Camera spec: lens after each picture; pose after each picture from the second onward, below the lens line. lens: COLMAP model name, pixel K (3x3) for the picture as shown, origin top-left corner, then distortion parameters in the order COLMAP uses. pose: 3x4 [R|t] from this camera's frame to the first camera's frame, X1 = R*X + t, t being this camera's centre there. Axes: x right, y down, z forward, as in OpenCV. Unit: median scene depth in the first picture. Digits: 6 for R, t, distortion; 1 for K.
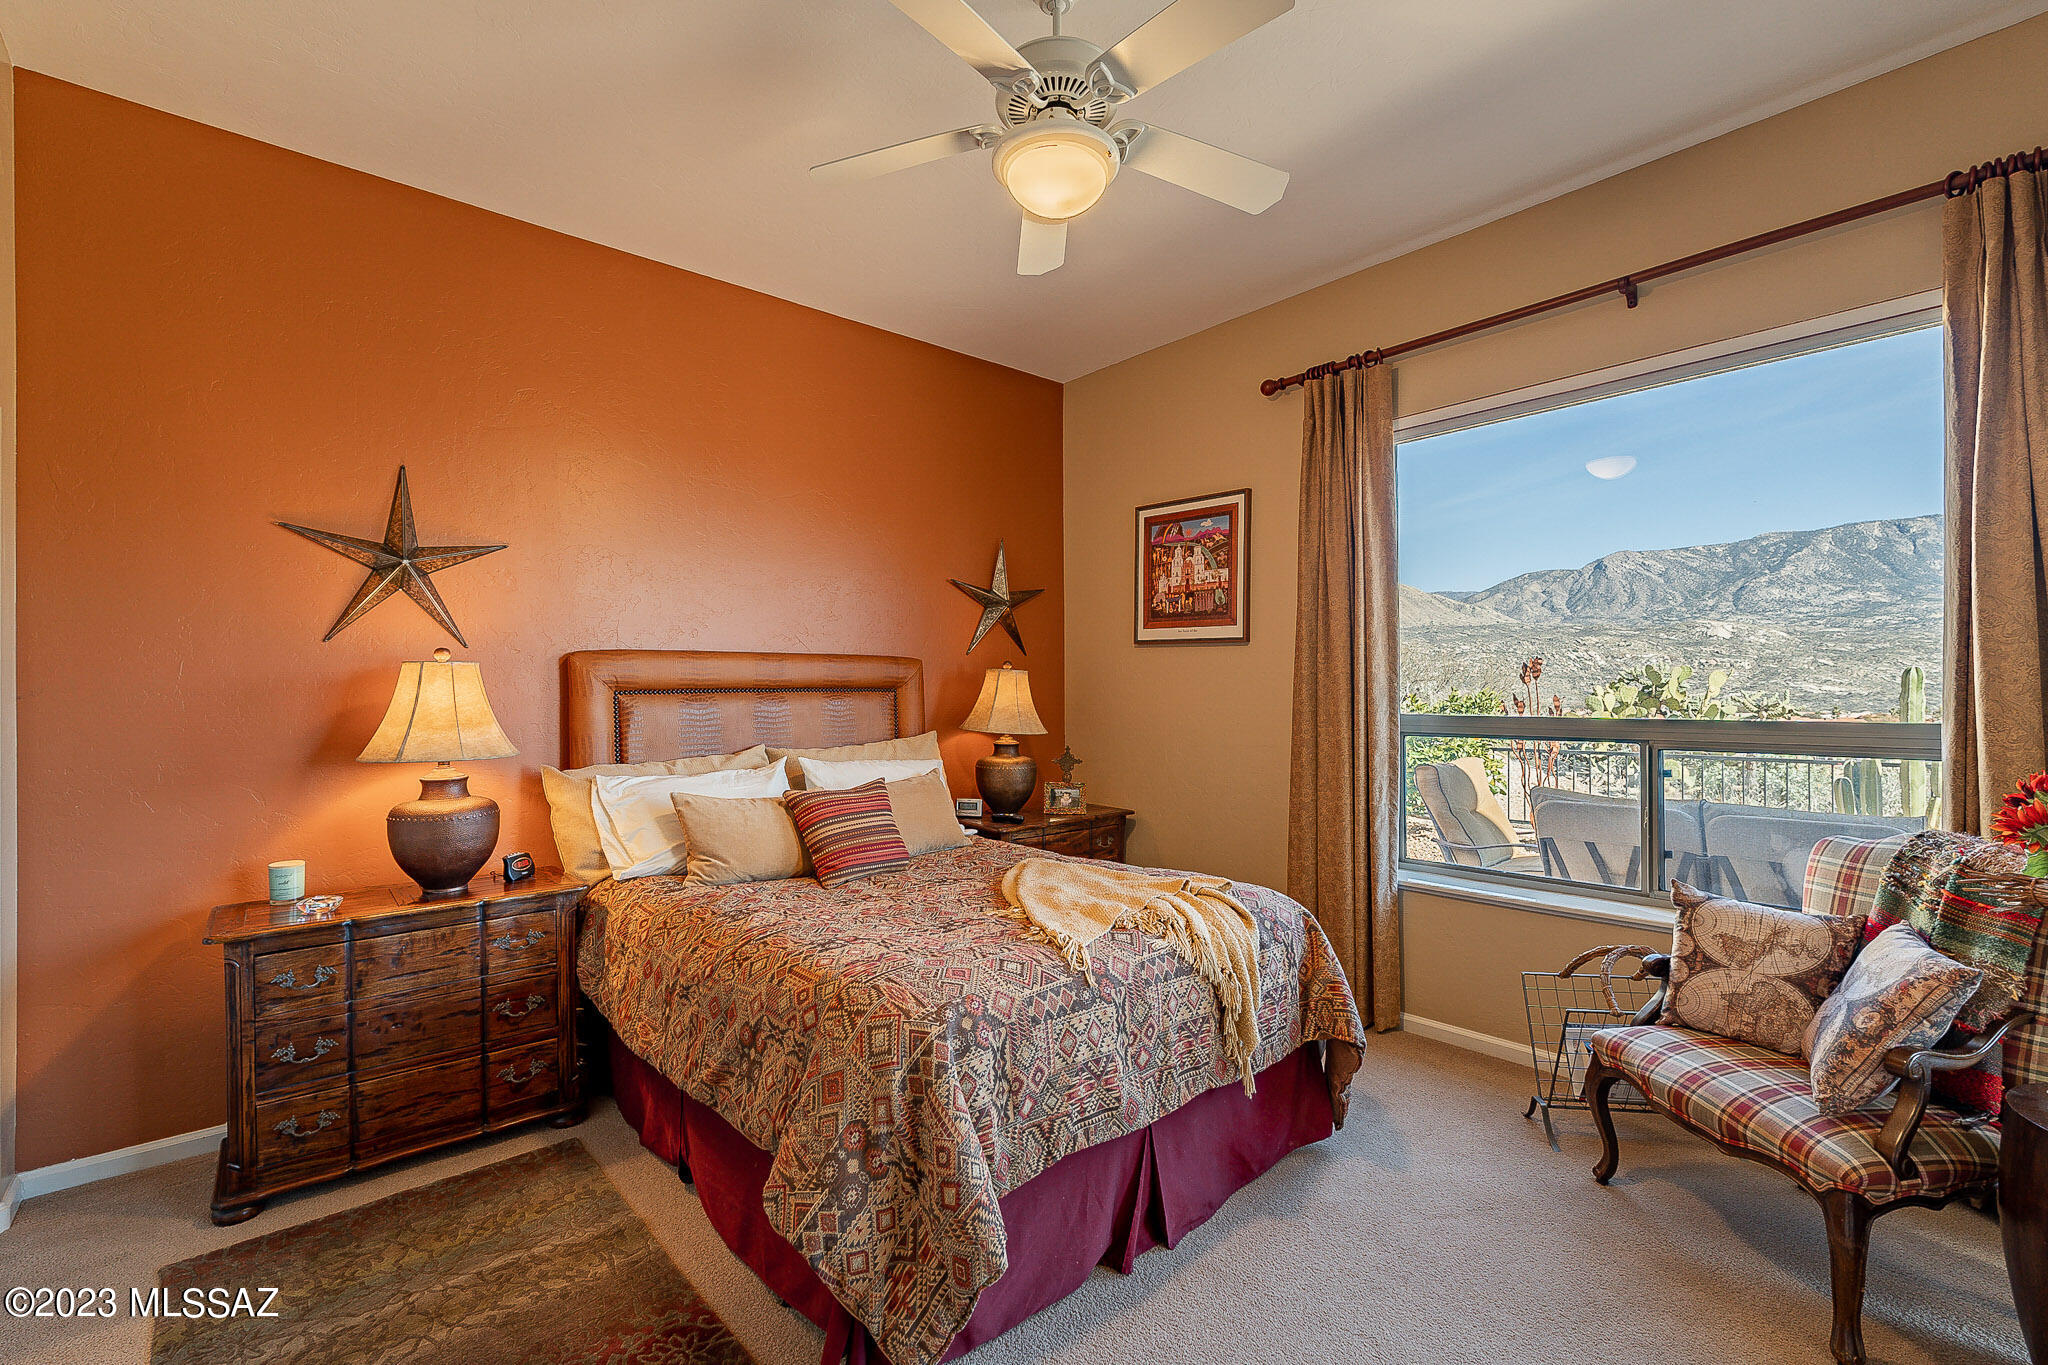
lens RADIAL K [[898.3, 0, 1024.0], [0, 898.3, 682.5], [0, 0, 1]] dist [0.000463, -0.000160]
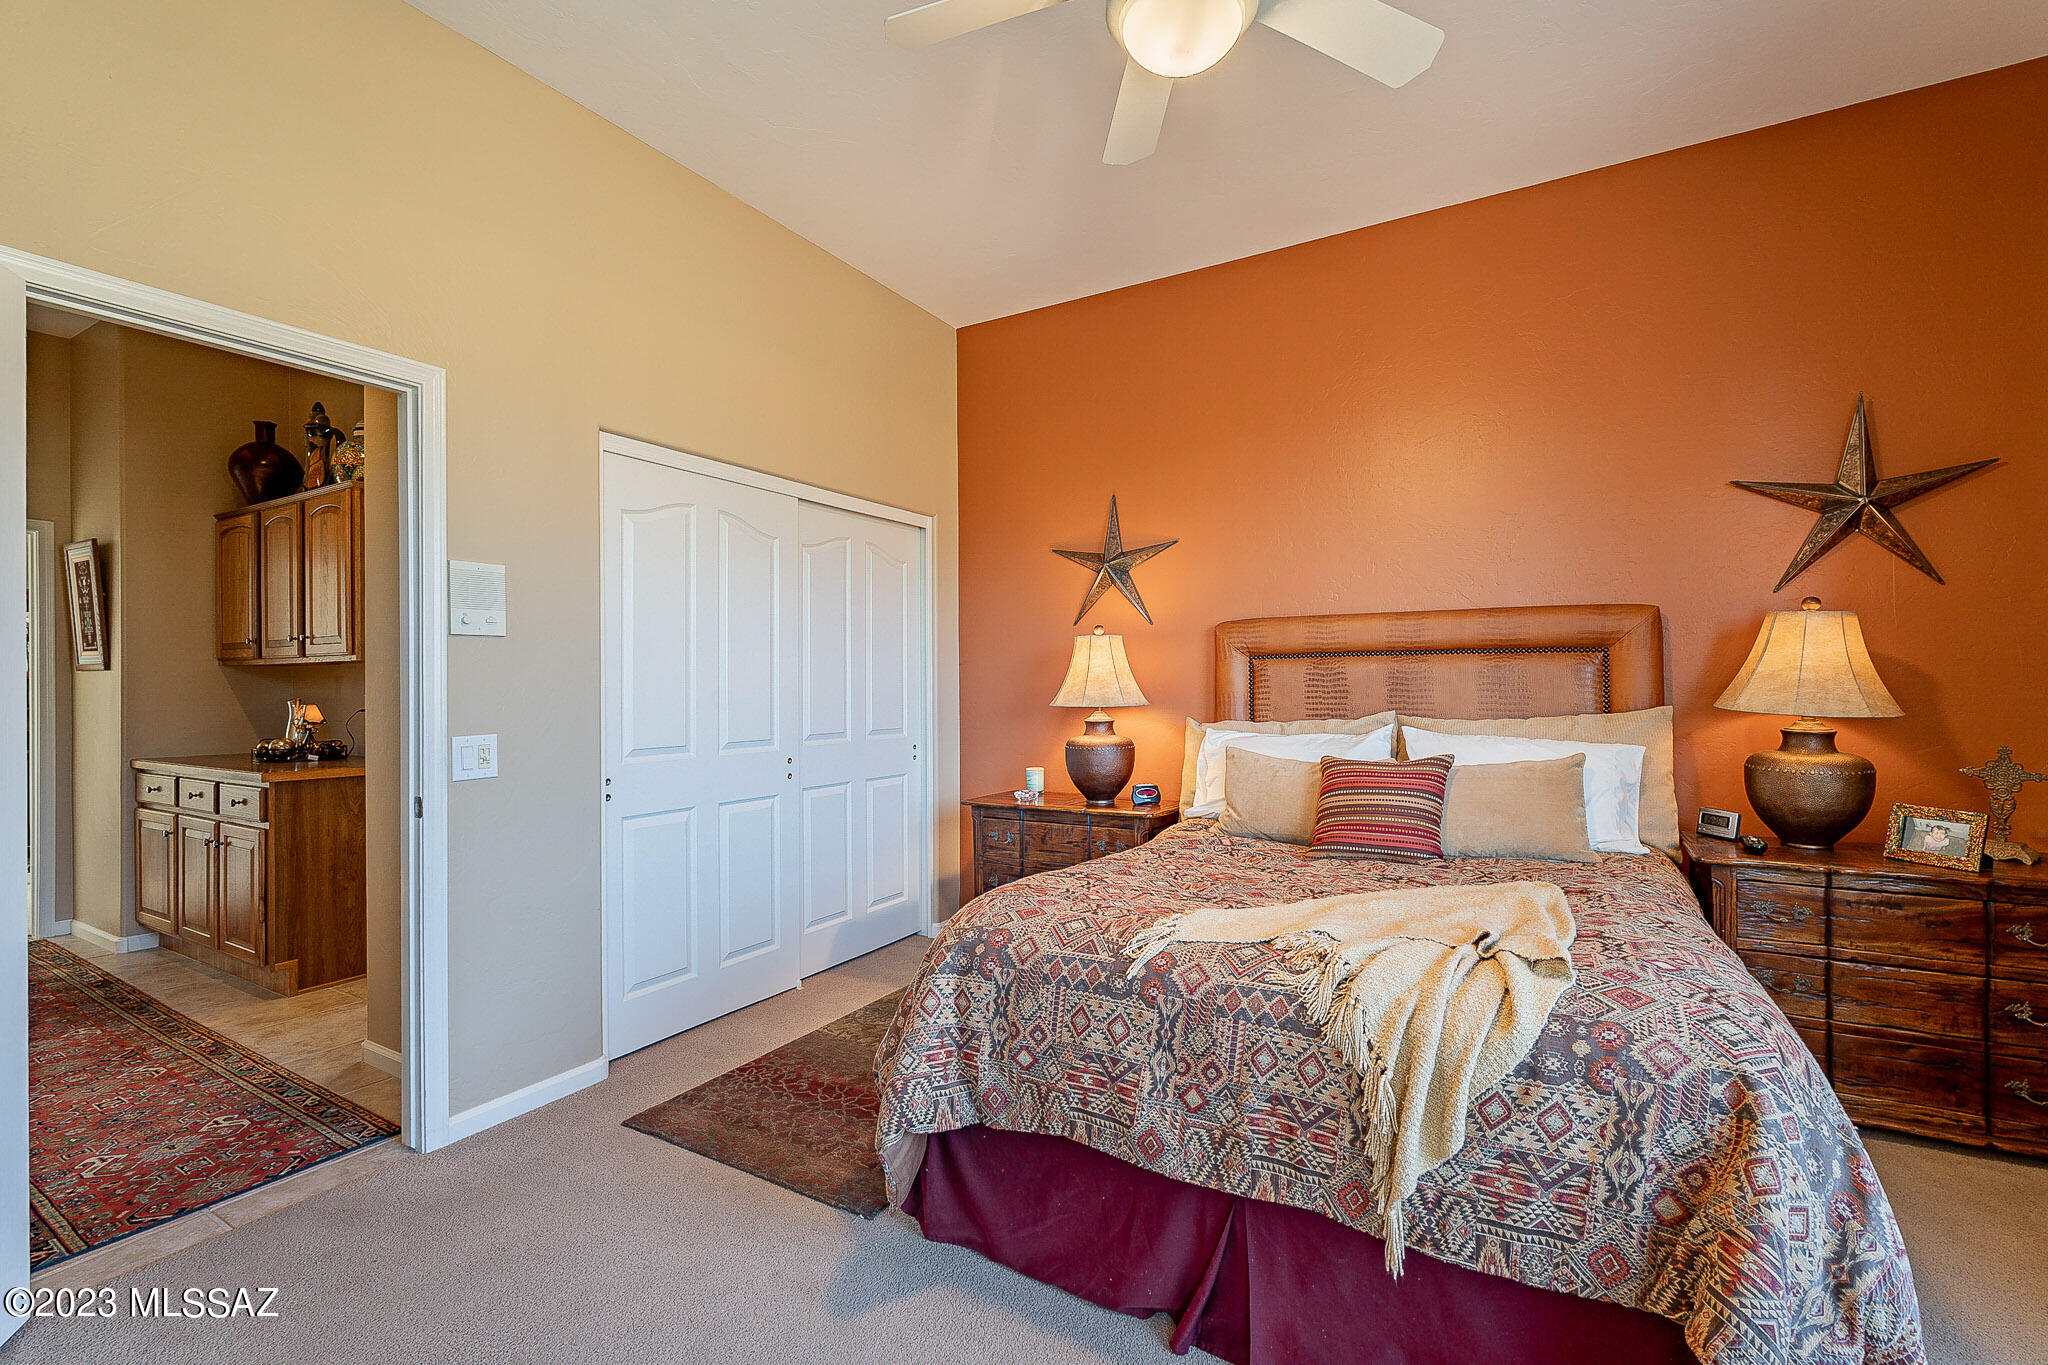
lens RADIAL K [[898.3, 0, 1024.0], [0, 898.3, 682.5], [0, 0, 1]] dist [0.000463, -0.000160]
pose [[0.311233, 0.006402, -0.950312, 0.637994], [0.012334, 0.999866, 0.010776, 0.034543], [0.950254, -0.015075, 0.311112, 0.477827]]
